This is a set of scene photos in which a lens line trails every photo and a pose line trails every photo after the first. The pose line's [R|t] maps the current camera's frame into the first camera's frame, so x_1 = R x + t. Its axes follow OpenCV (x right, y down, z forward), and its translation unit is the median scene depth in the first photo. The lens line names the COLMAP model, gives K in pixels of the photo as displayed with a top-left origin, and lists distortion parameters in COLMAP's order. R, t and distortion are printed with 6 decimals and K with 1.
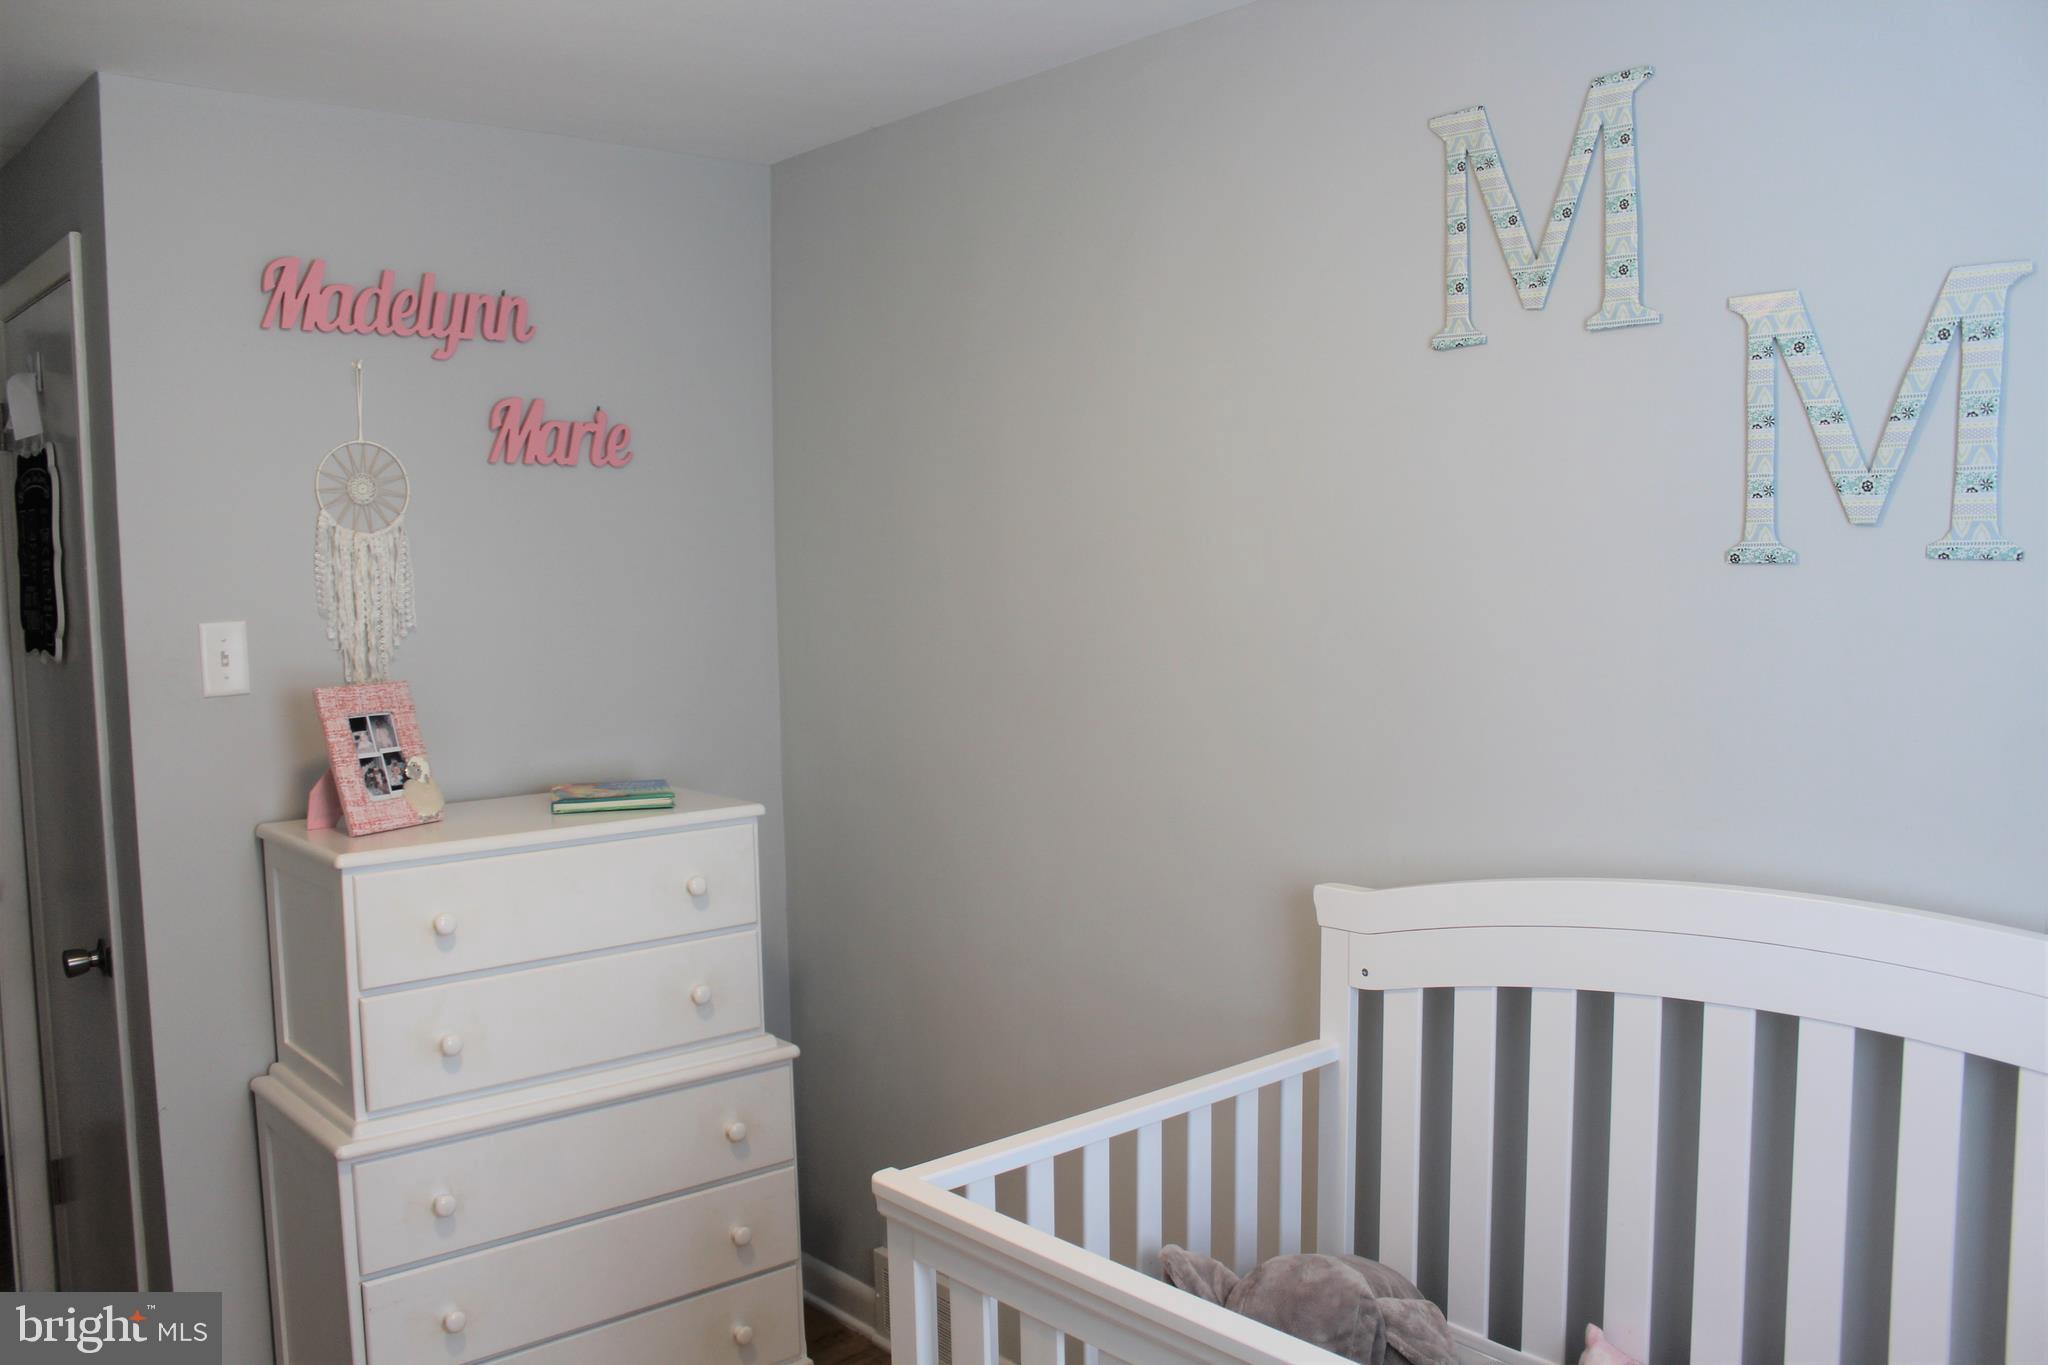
lens RADIAL K [[1704.1, 0, 1025.8], [0, 1704.1, 681.9], [0, 0, 1]] dist [-0.149658, 0.129484]
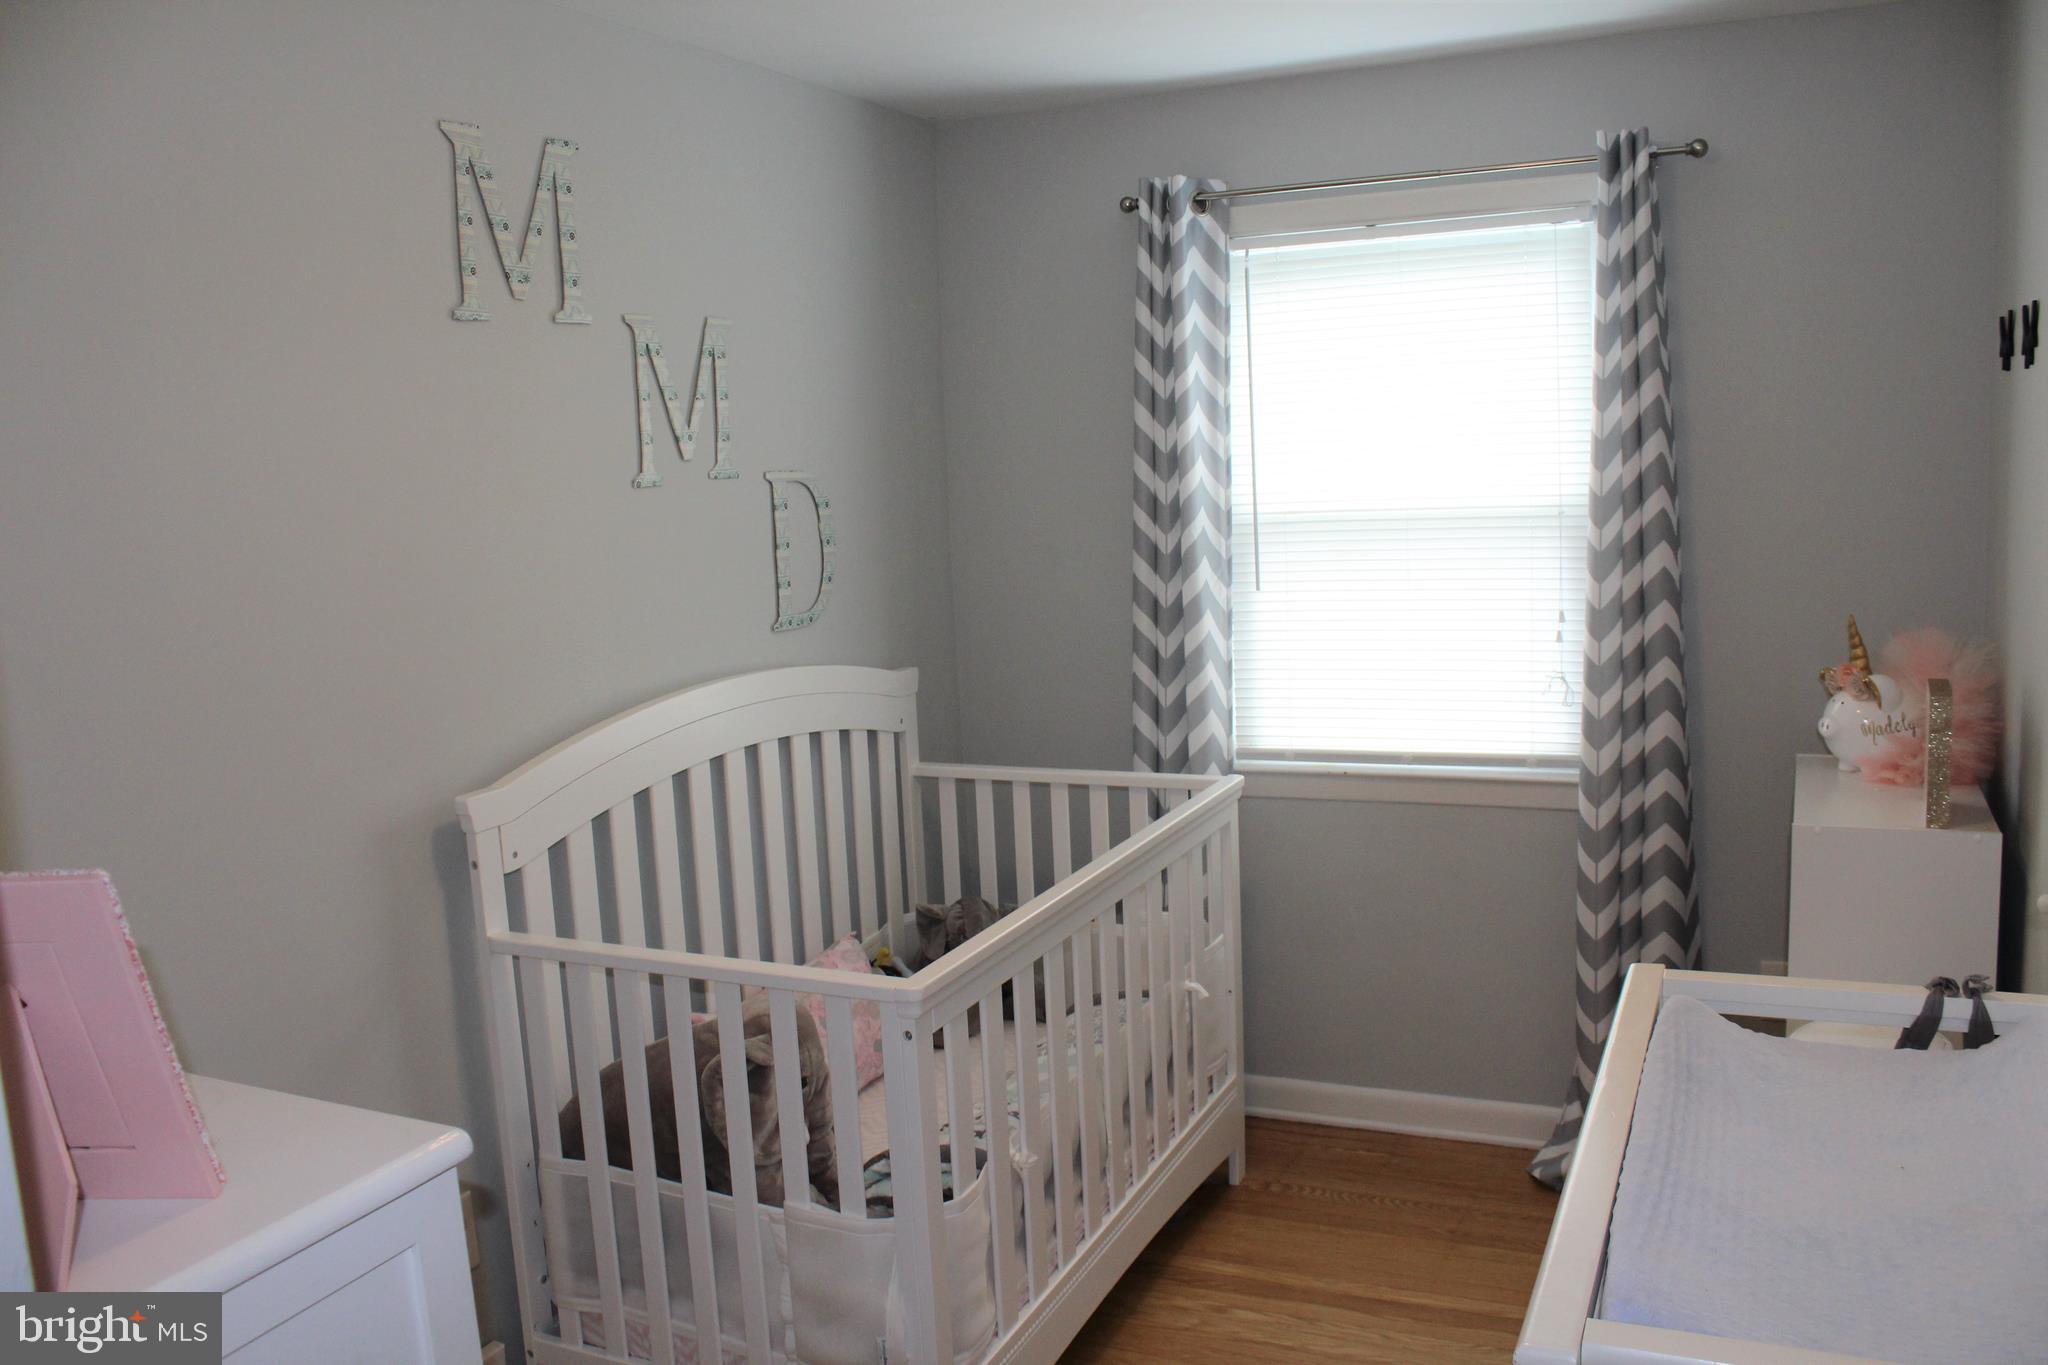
lens RADIAL K [[1704.1, 0, 1023.8], [0, 1704.1, 682.2], [0, 0, 1]] dist [-0.149658, 0.129484]
pose [[-0.410750, -0.106411, 0.905517, -1.051346], [0.111411, 0.979866, 0.165684, -0.103603], [-0.904916, 0.168939, -0.390624, 1.195227]]
